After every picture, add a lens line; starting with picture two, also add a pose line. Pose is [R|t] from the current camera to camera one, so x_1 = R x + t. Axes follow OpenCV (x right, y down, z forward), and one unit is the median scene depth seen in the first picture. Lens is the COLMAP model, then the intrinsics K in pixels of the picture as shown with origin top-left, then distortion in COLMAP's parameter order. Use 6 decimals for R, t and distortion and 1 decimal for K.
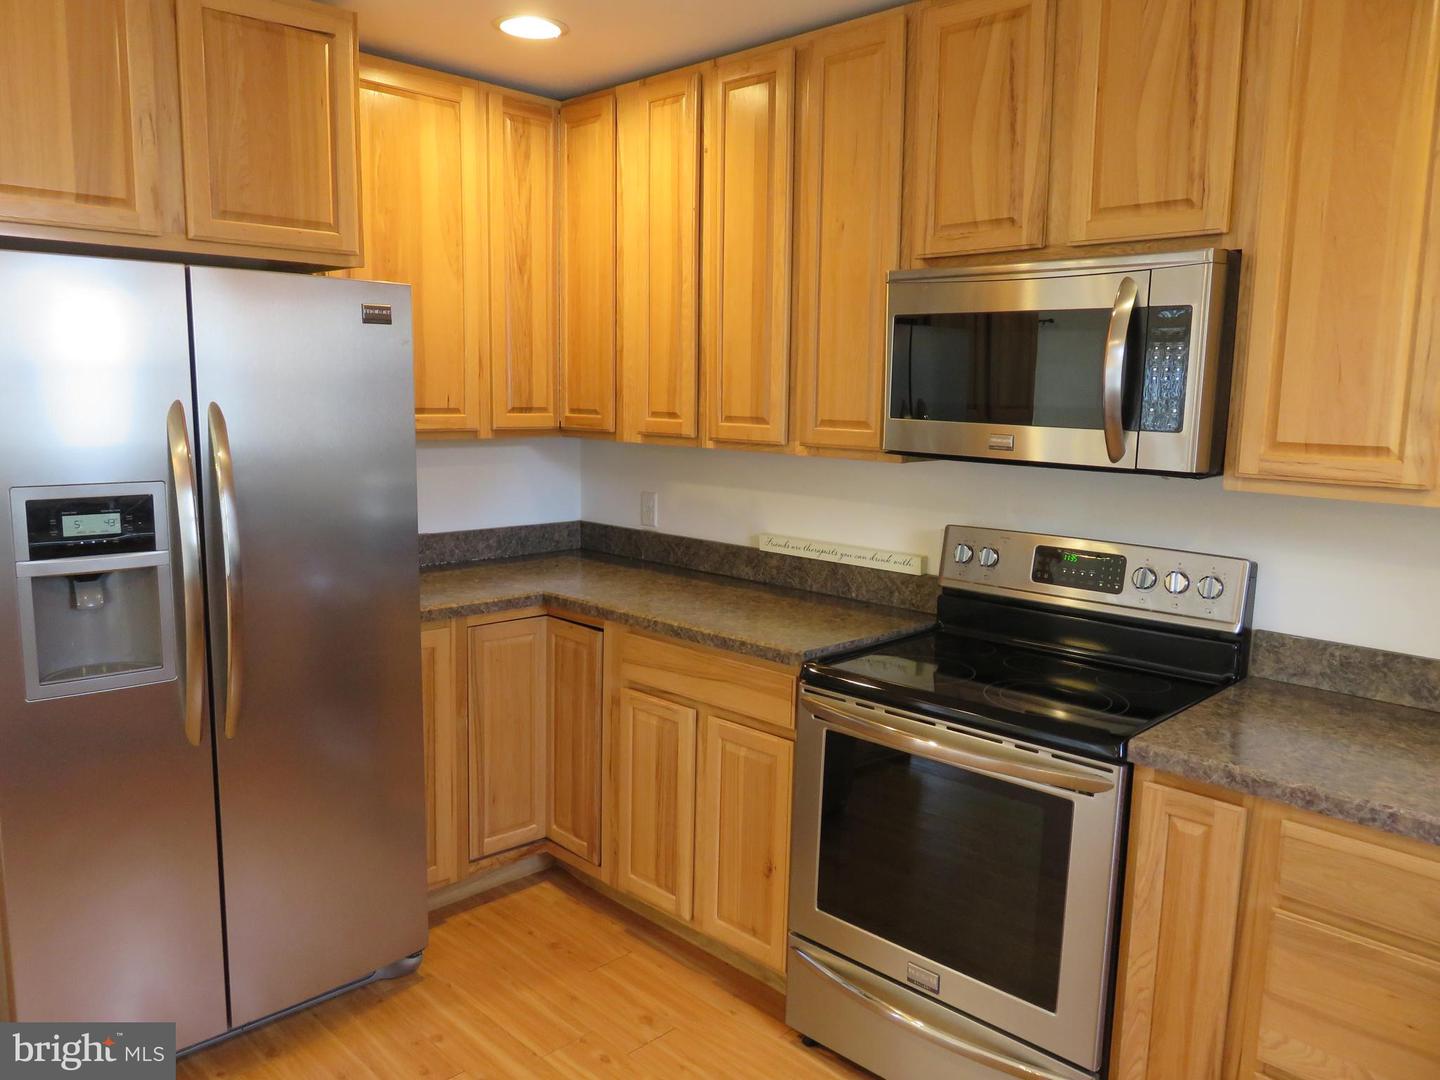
lens RADIAL K [[1075.6, 0, 715.4], [0, 1075.6, 542.0], [0, 0, 1]] dist [-0.003732, 0.000059]
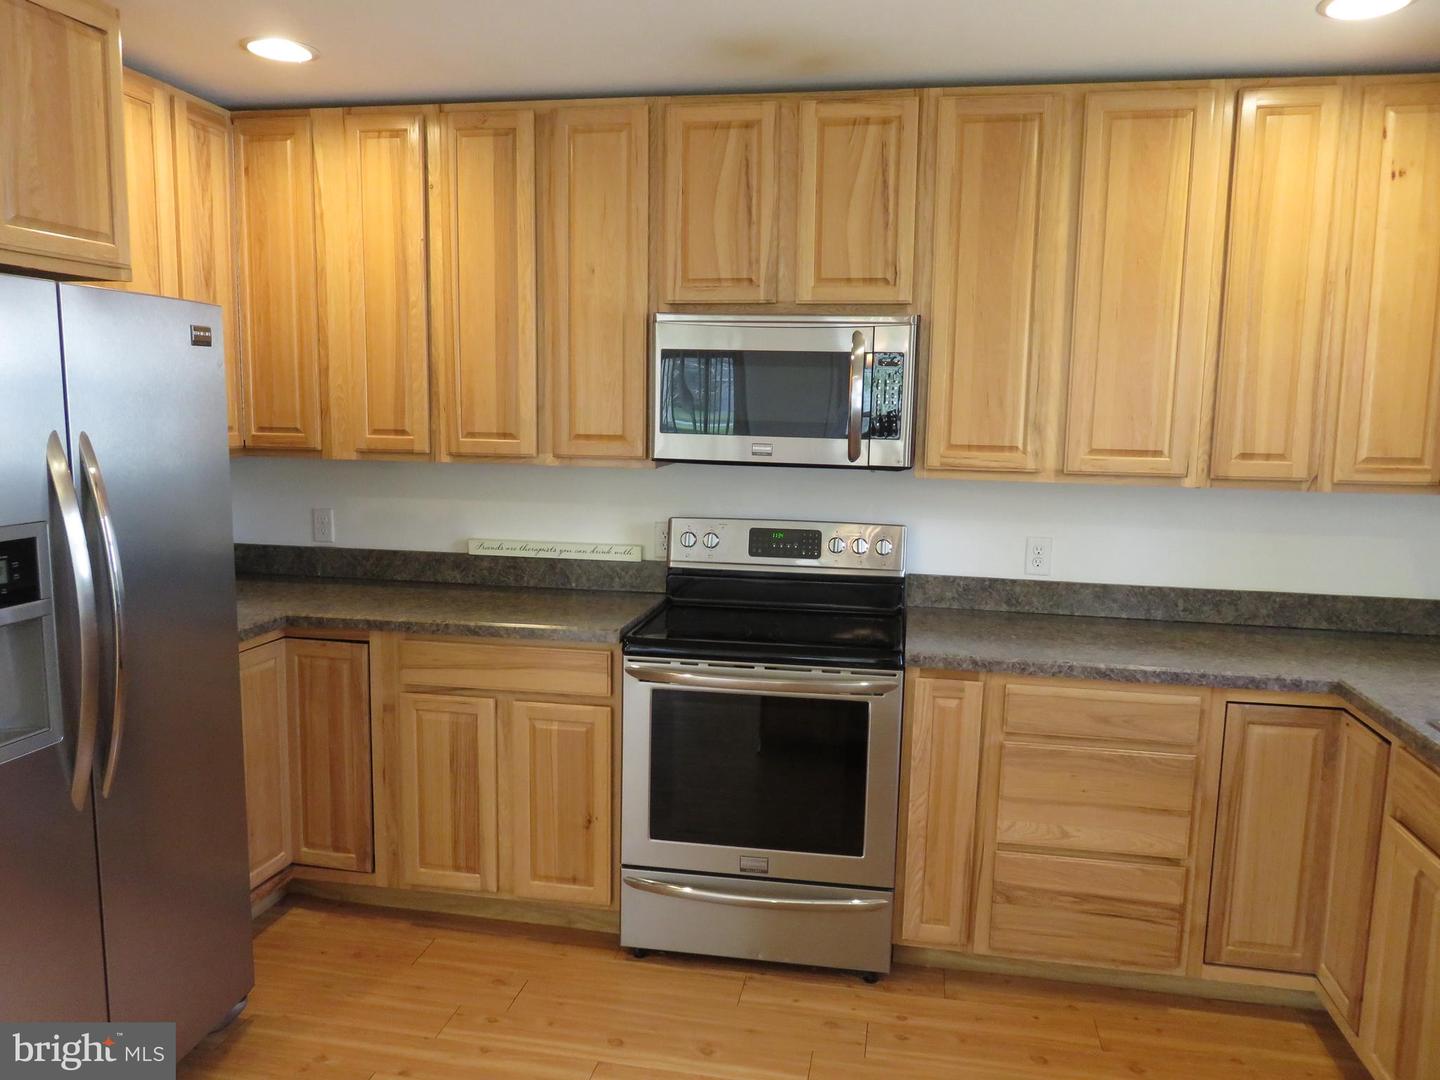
lens RADIAL K [[1071.2, 0, 717.5], [0, 1071.2, 541.5], [0, 0, 1]] dist [-0.007653, -0.001577]
pose [[0.824308, -0.077294, 0.560840, -0.448909], [0.078623, 0.996666, 0.021801, -0.011728], [-0.560655, 0.026124, 0.827637, -0.043994]]
